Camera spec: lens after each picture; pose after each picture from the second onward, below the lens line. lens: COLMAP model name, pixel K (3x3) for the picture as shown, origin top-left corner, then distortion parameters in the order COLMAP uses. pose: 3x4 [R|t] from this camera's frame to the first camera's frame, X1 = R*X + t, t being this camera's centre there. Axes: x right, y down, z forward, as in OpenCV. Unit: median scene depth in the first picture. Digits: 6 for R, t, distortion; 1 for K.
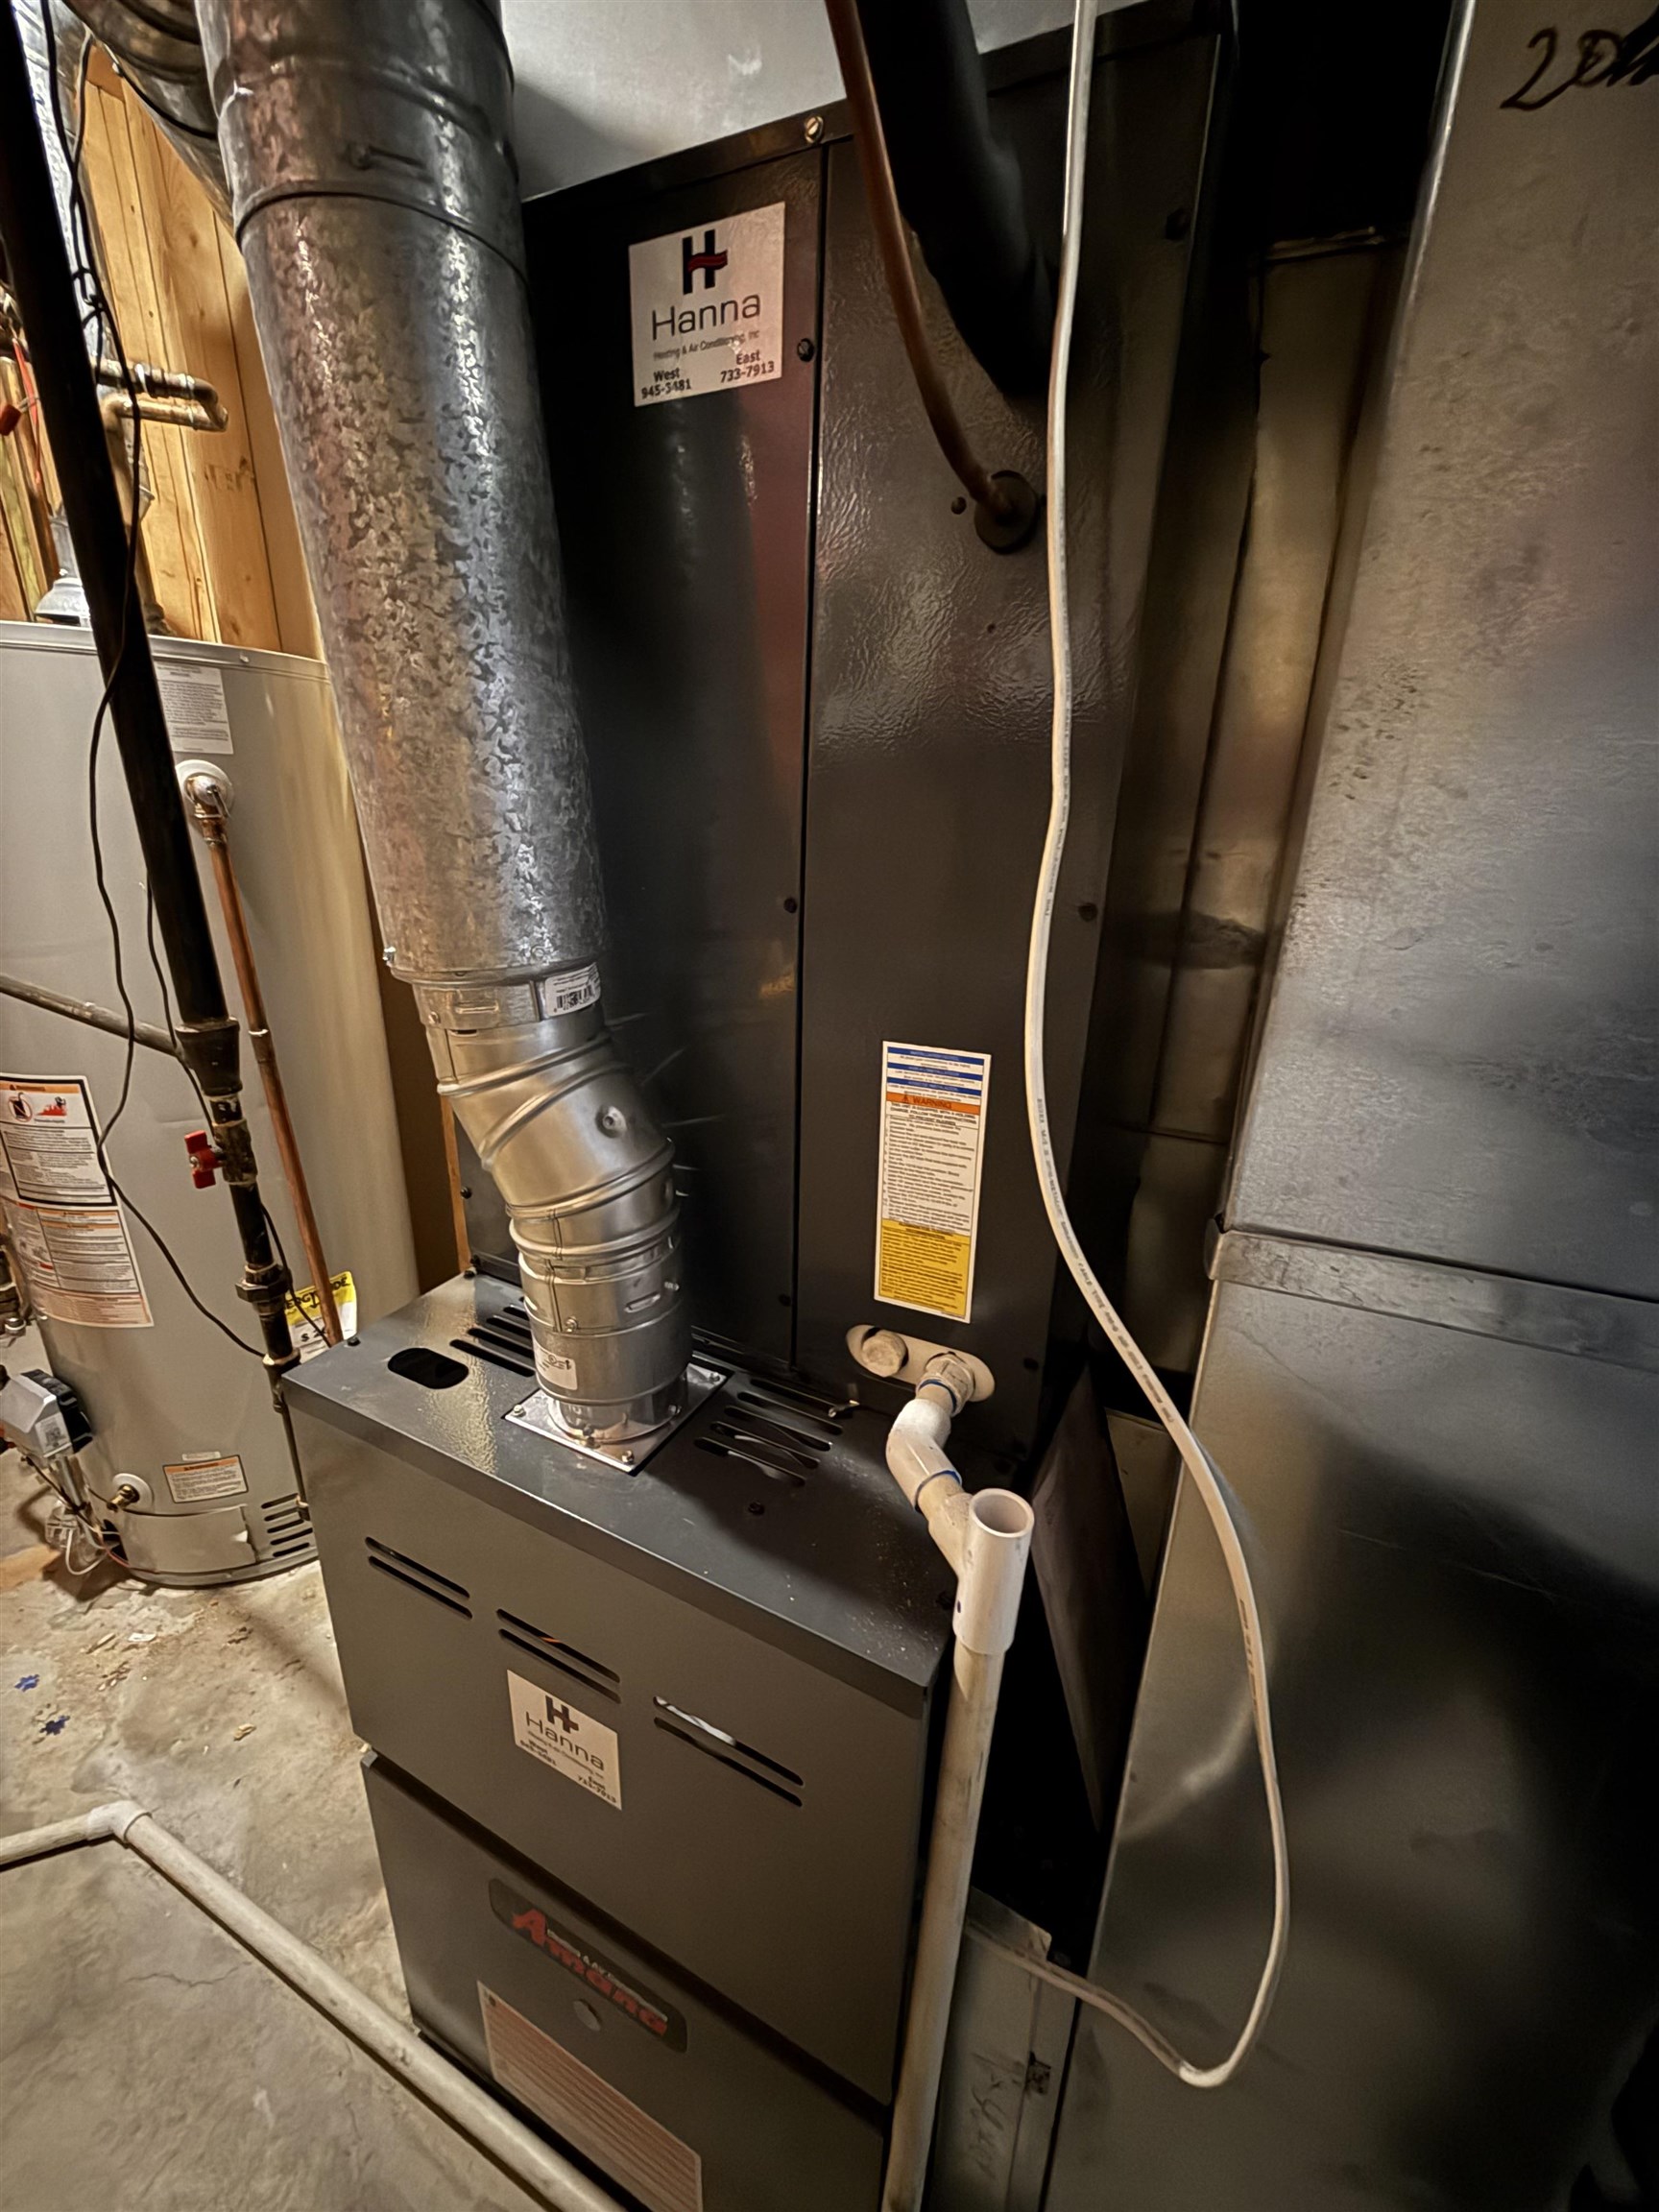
lens RADIAL K [[880.7, 0, 829.6], [0, 880.7, 1095.7], [0, 0, 1]] dist [-0.000346, -0.000186]
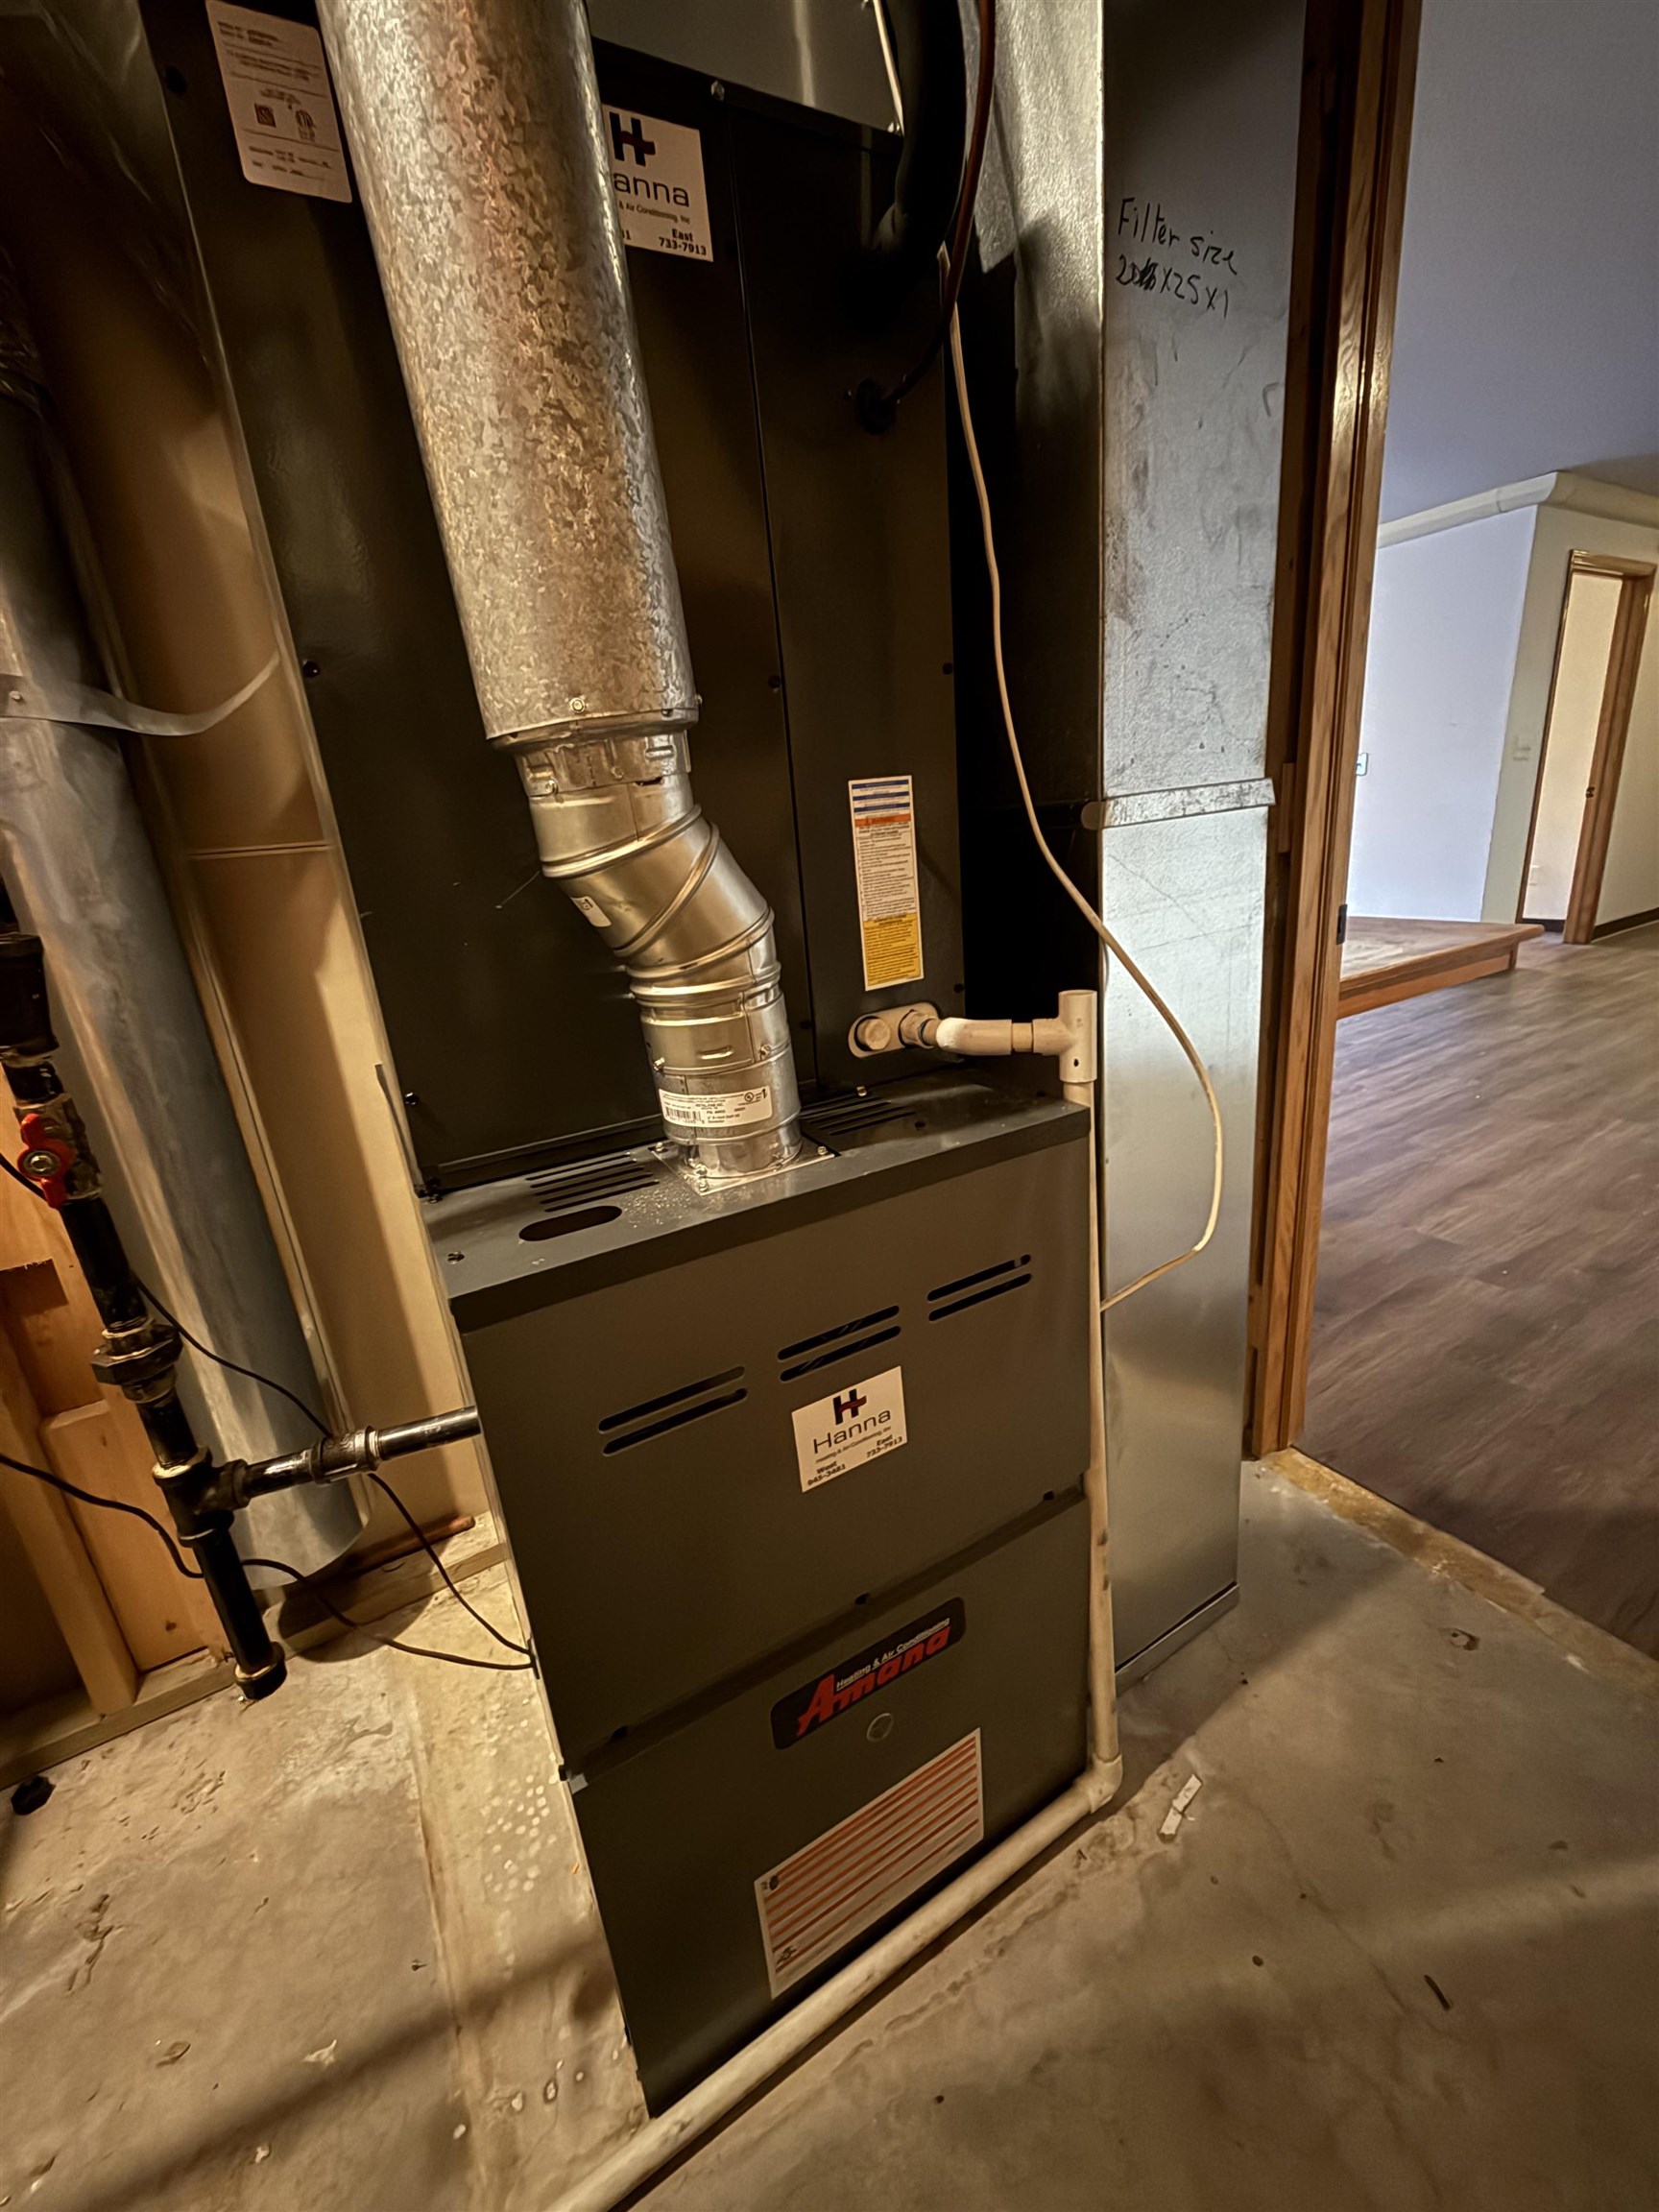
lens RADIAL K [[880.7, 0, 829.6], [0, 880.7, 1095.7], [0, 0, 1]] dist [-0.000346, -0.000186]
pose [[0.558455, -0.322938, 0.764094, -1.160025], [0.366847, 0.922289, 0.121679, 0.212879], [-0.744010, 0.212354, 0.633526, 0.242387]]
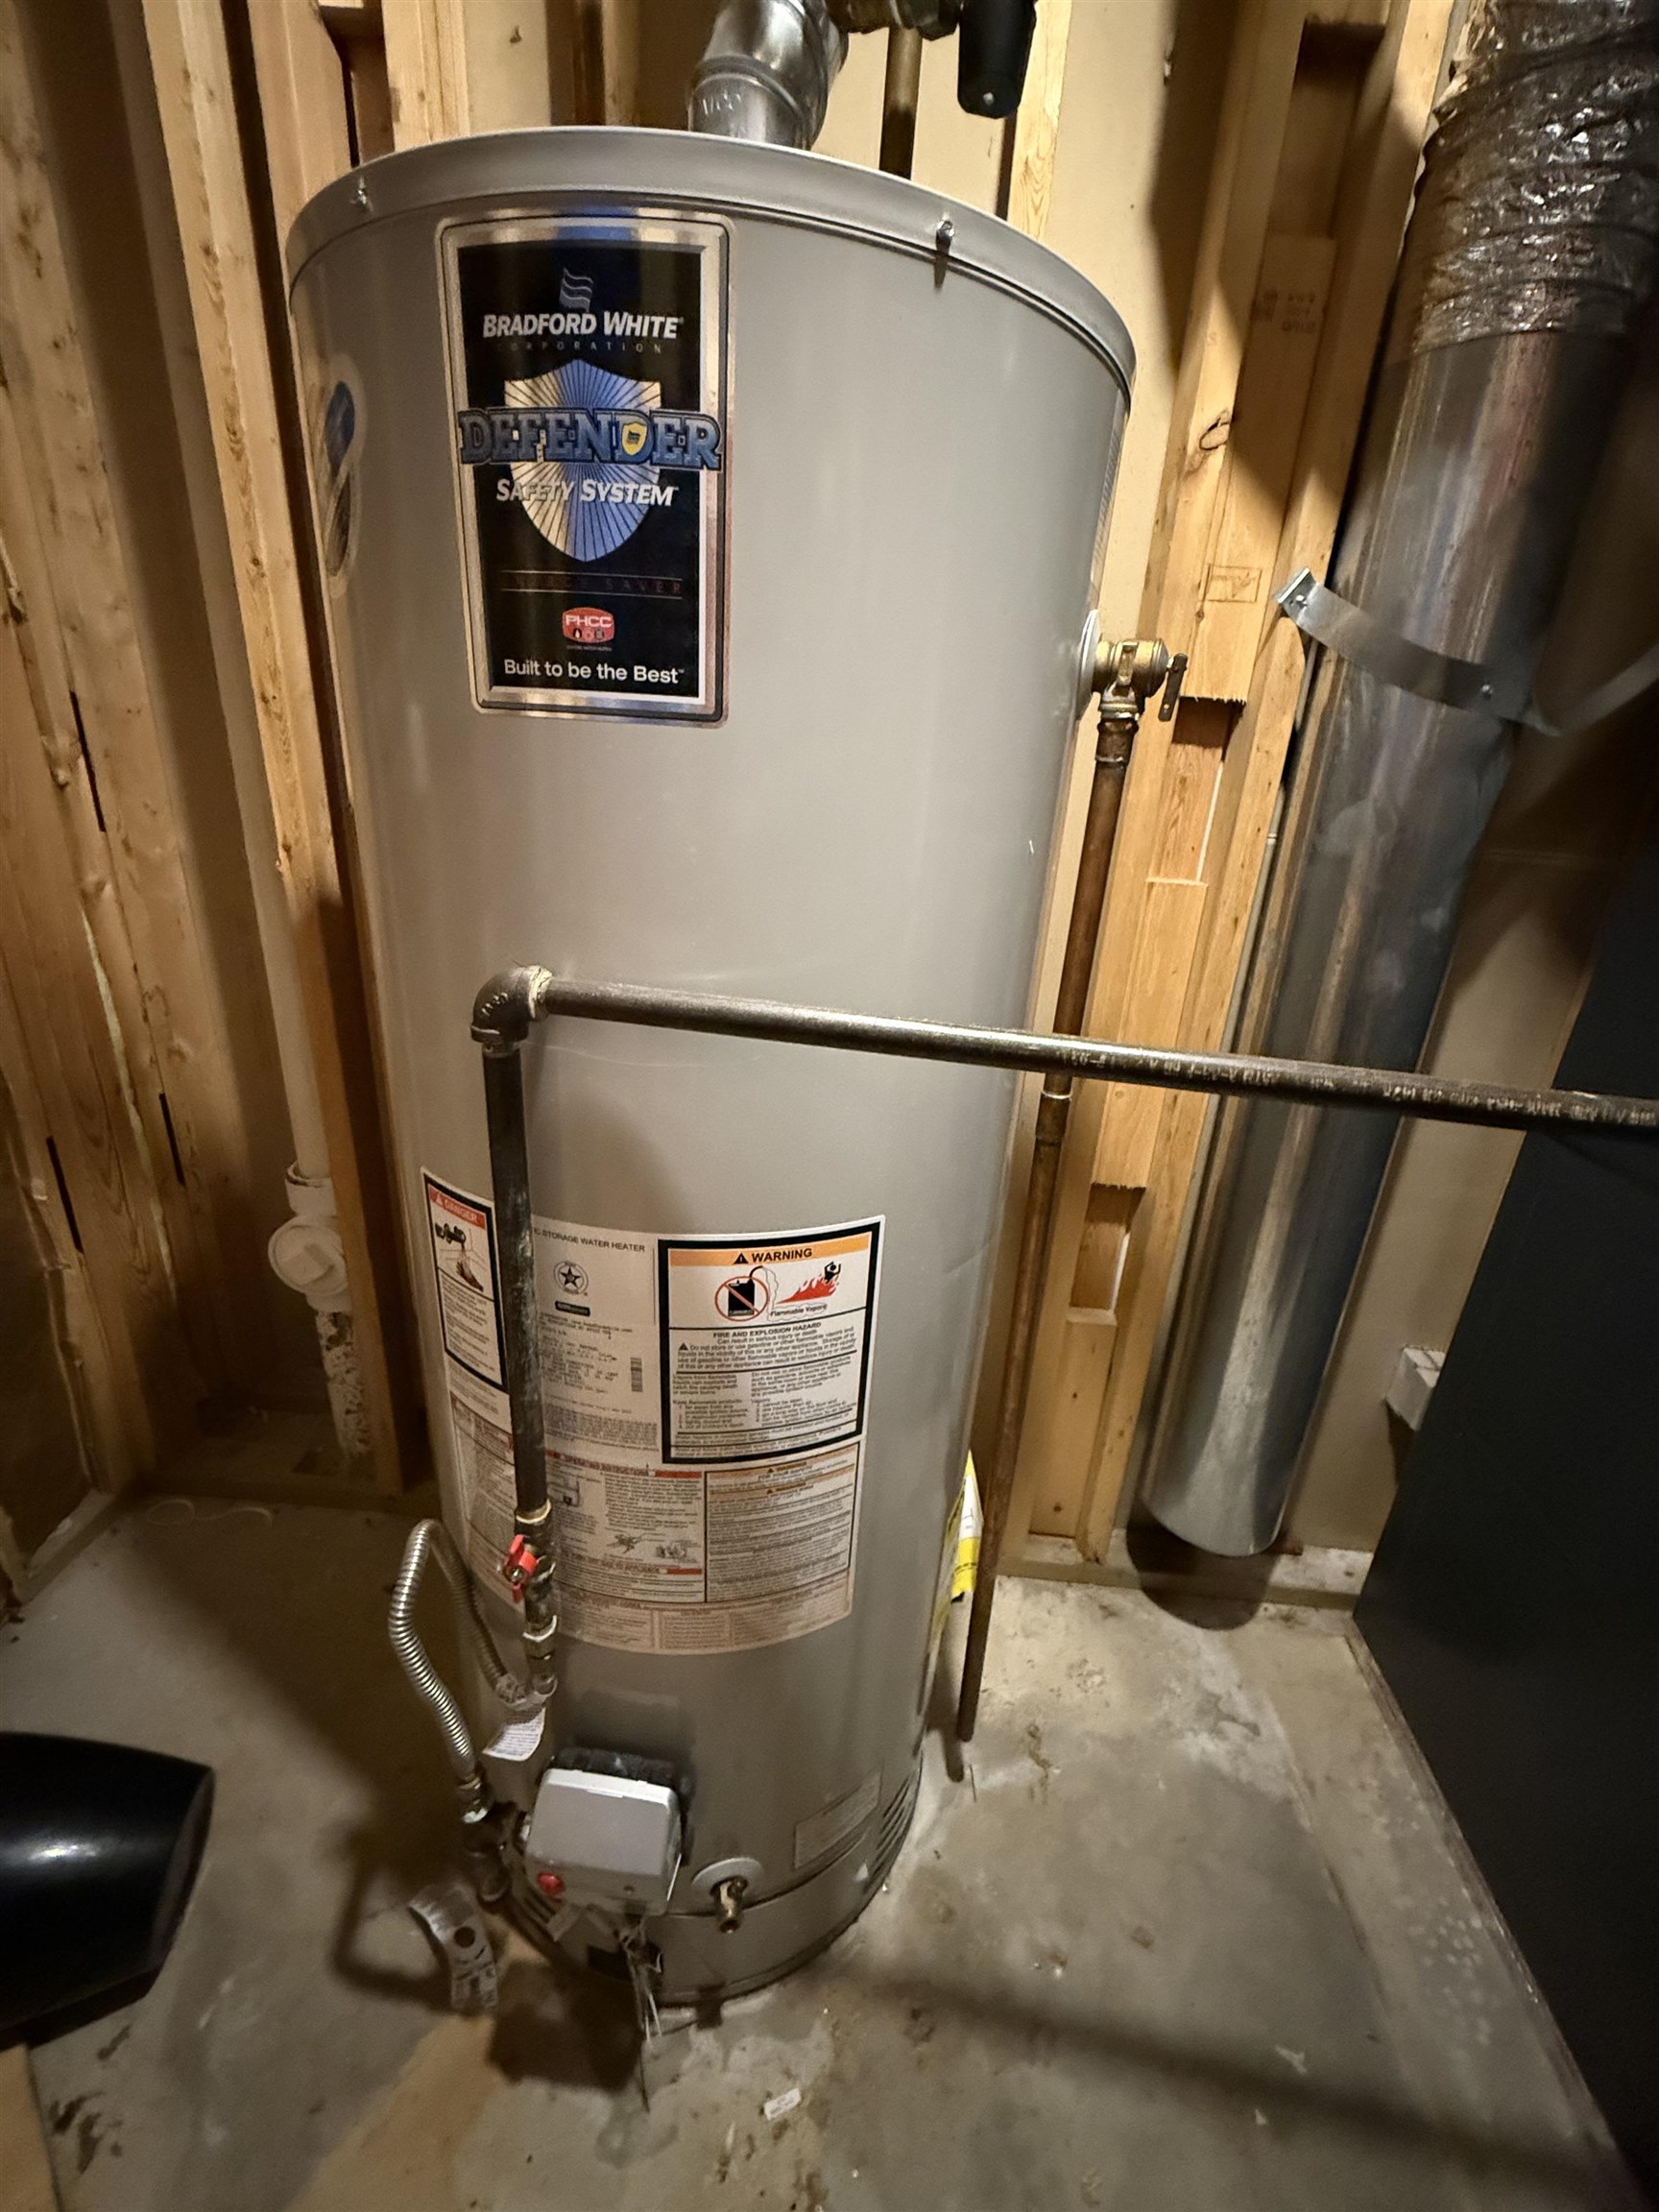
lens RADIAL K [[880.7, 0, 829.6], [0, 880.7, 1095.7], [0, 0, 1]] dist [-0.000346, -0.000186]
pose [[0.934215, -0.104415, 0.341086, -2.142937], [0.088863, 0.994177, 0.060950, -0.260938], [-0.345464, -0.026631, 0.938054, 1.067891]]
